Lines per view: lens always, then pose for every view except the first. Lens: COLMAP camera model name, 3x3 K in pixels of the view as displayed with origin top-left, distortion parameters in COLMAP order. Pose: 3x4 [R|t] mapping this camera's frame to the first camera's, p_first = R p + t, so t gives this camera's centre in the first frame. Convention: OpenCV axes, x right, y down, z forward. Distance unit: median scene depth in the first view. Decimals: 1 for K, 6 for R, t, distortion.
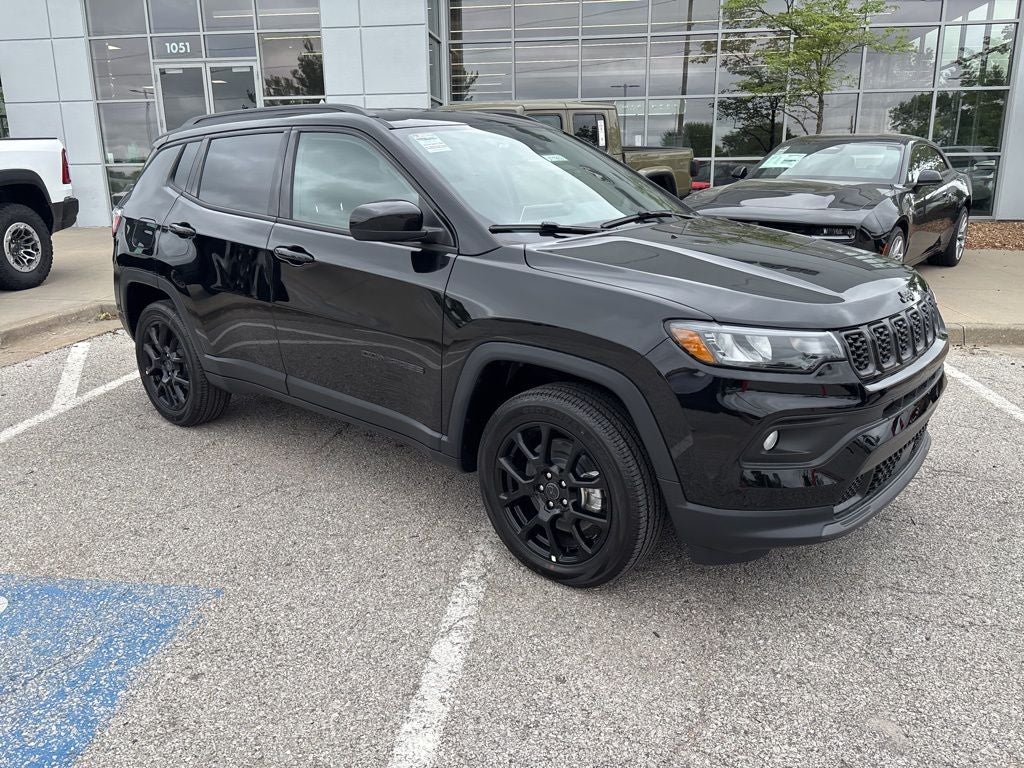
lens RADIAL K [[774.0, 0, 509.5], [0, 774.0, 386.3], [0, 0, 1]] dist [0.059591, -0.073190]
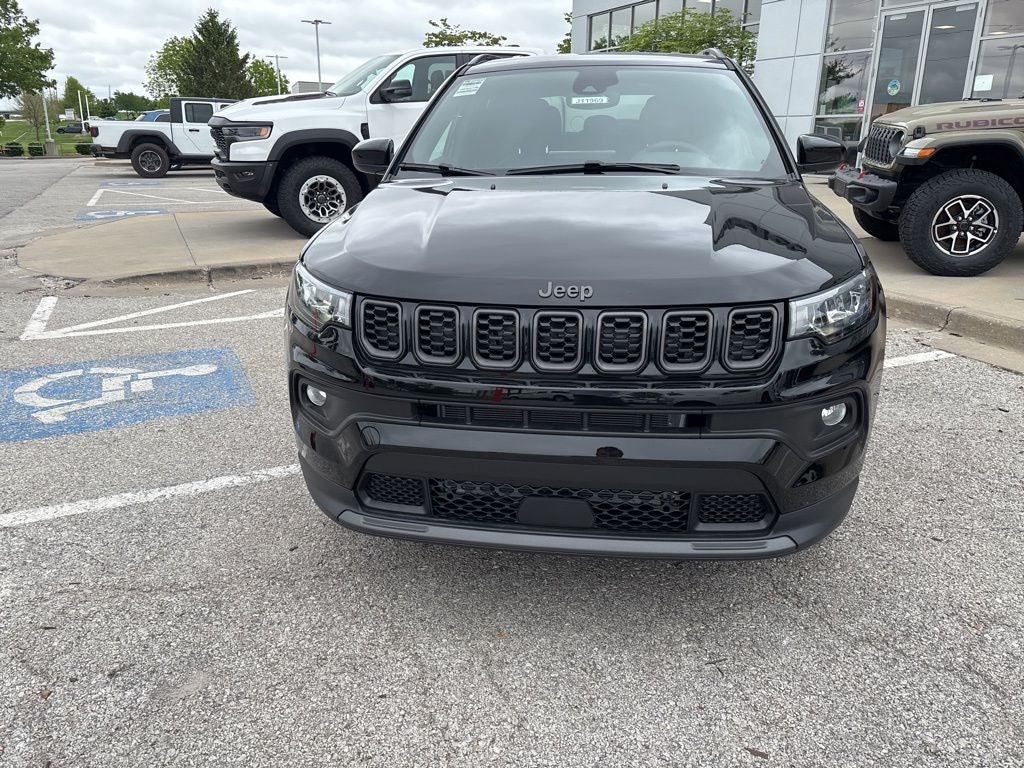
lens RADIAL K [[778.5, 0, 508.4], [0, 778.5, 374.0], [0, 0, 1]] dist [0.034094, -0.032521]
pose [[0.530883, 0.266345, -0.804502, 0.973854], [-0.234980, 0.958367, 0.162223, -0.132906], [0.814216, 0.102920, 0.571366, 0.509998]]
